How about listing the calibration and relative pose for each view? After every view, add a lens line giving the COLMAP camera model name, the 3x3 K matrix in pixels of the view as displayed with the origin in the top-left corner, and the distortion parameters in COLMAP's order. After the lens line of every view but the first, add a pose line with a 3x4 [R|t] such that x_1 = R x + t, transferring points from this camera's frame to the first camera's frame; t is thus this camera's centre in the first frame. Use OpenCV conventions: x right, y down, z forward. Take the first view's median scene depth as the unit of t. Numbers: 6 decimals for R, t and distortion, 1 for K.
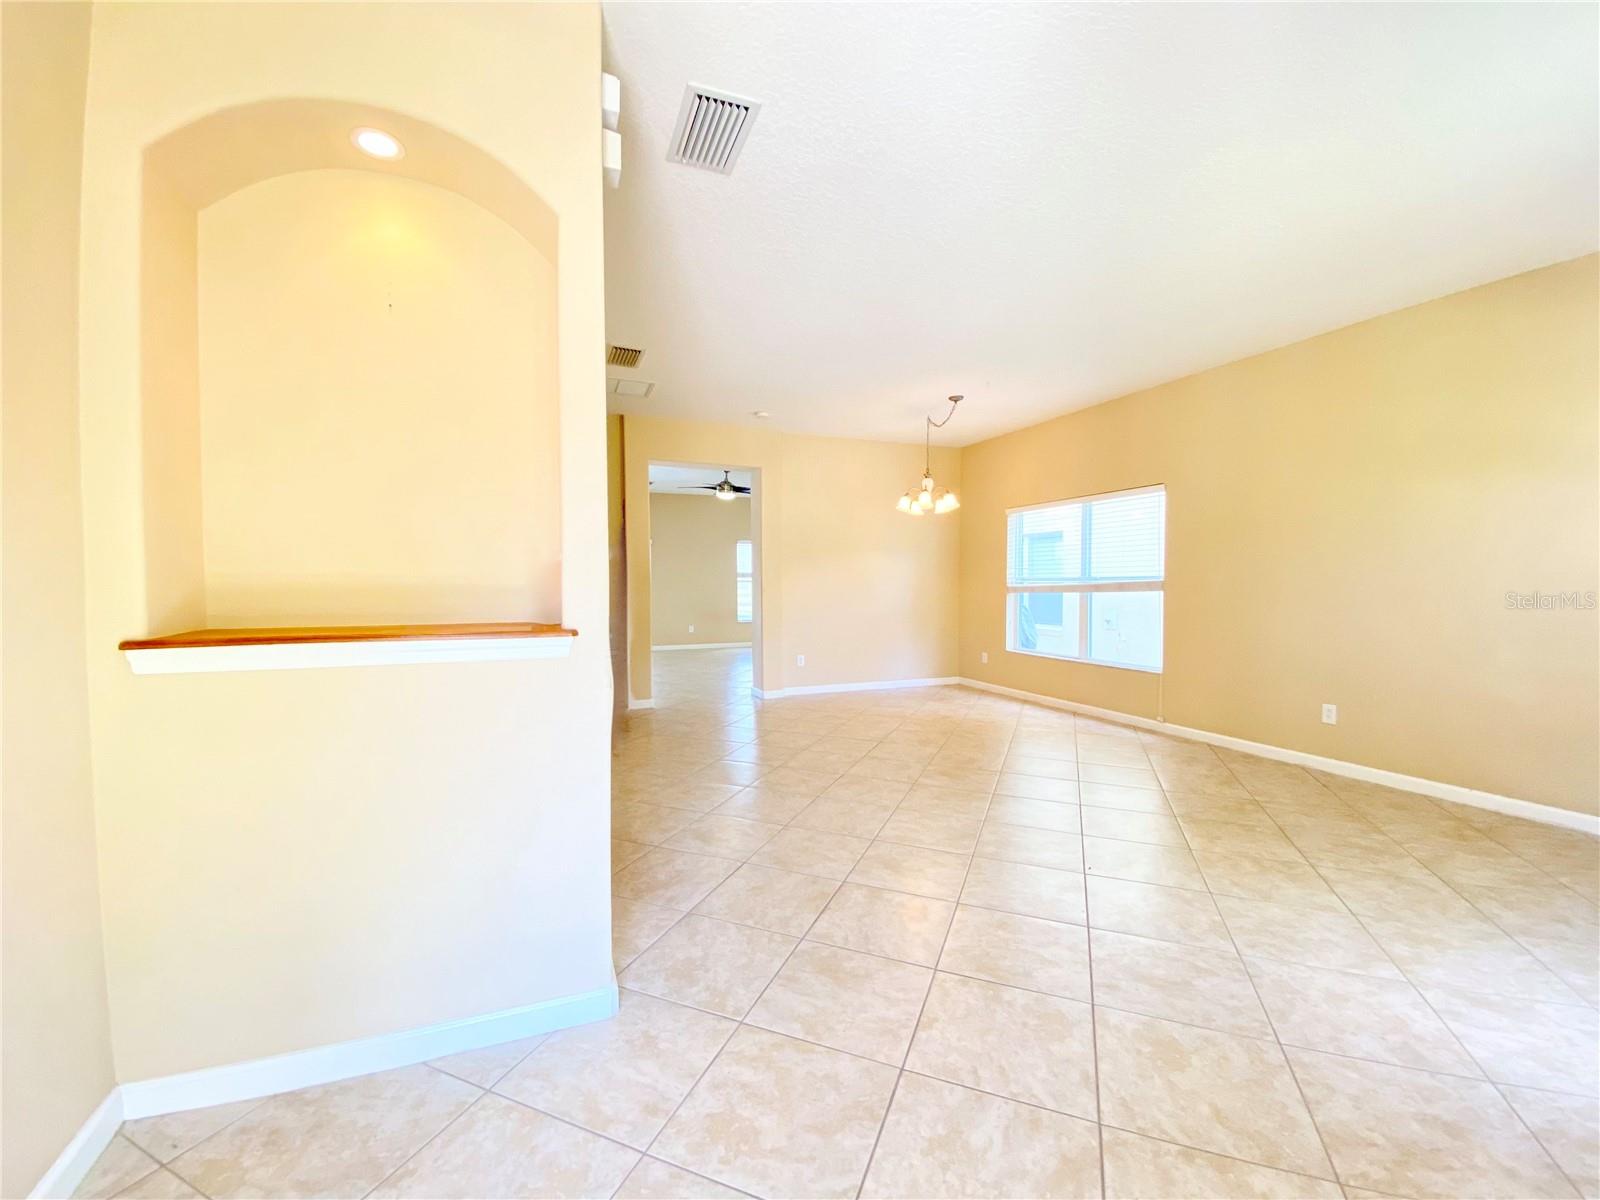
lens RADIAL K [[649.8, 0, 792.6], [0, 649.8, 600.7], [0, 0, 1]] dist [0.023189, -0.020987]
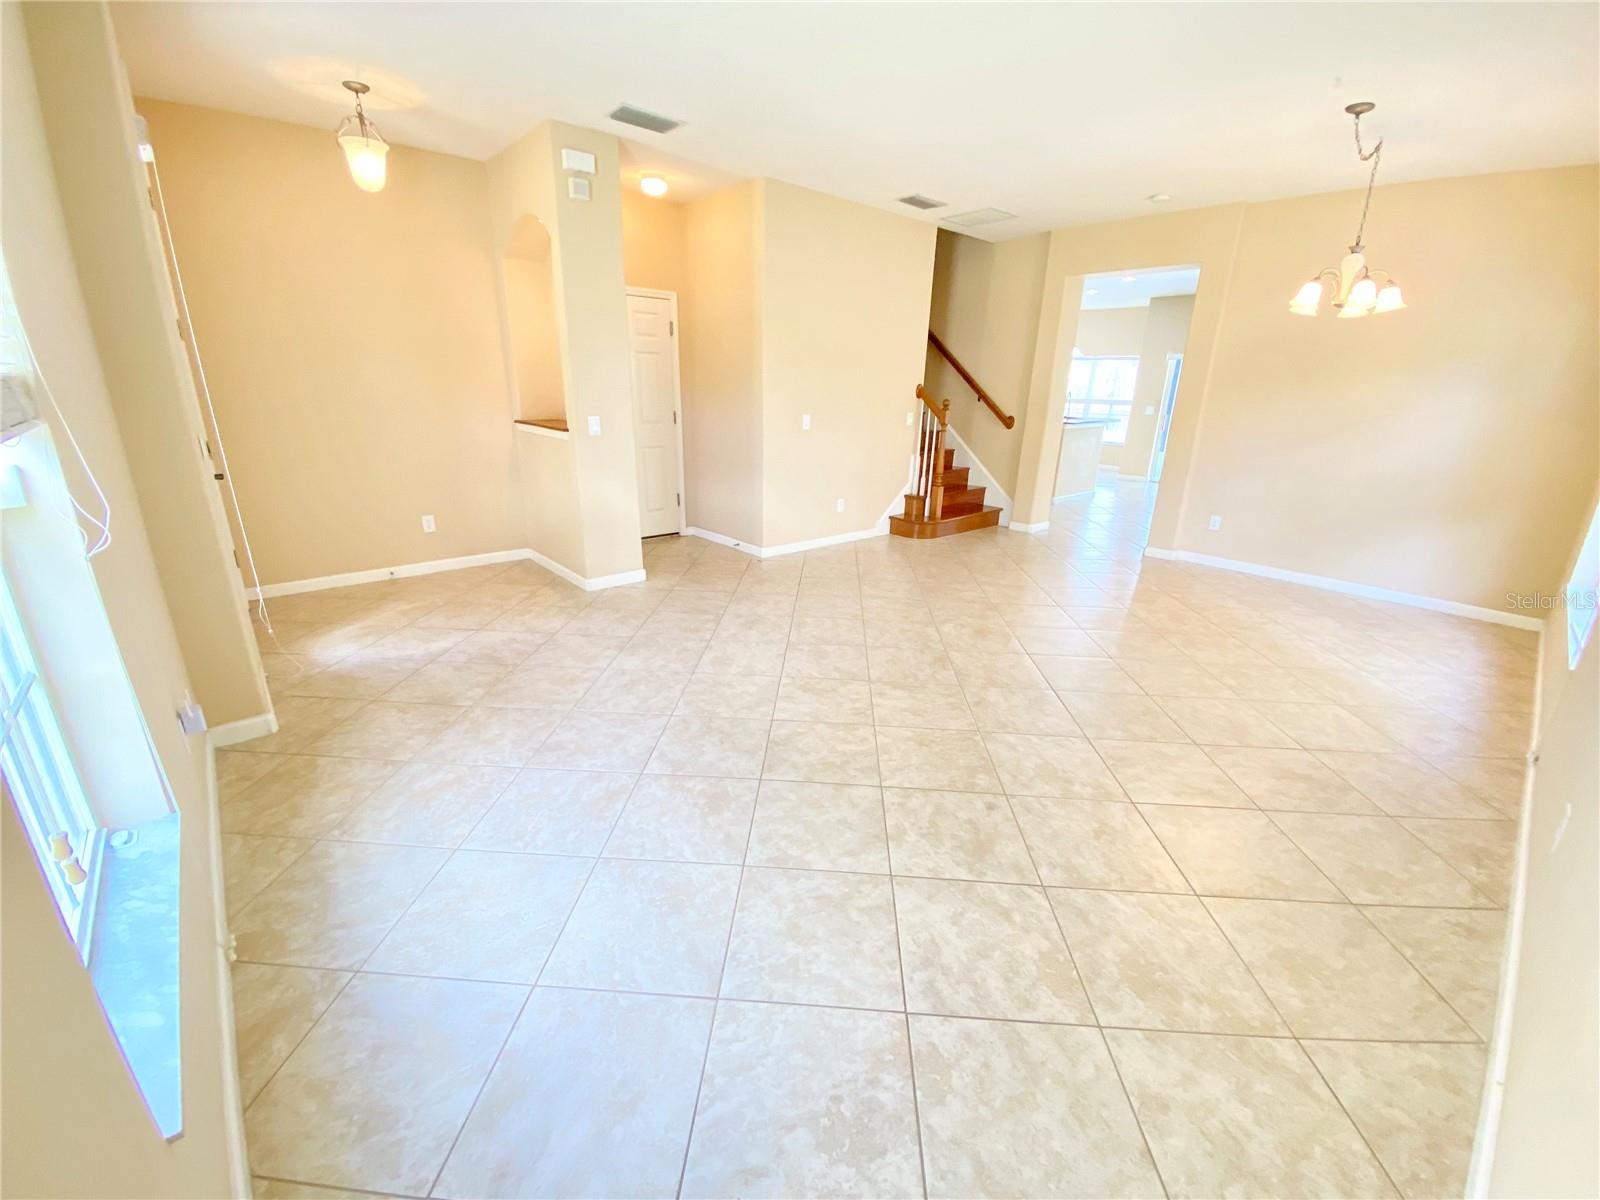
lens RADIAL K [[657.5, 0, 794.1], [0, 657.5, 597.1], [0, 0, 1]] dist [0.034081, -0.031130]
pose [[0.313834, 0.300081, -0.900810, 1.250403], [-0.056072, 0.952945, 0.297913, -0.069134], [0.947821, -0.042986, 0.315893, 0.541121]]
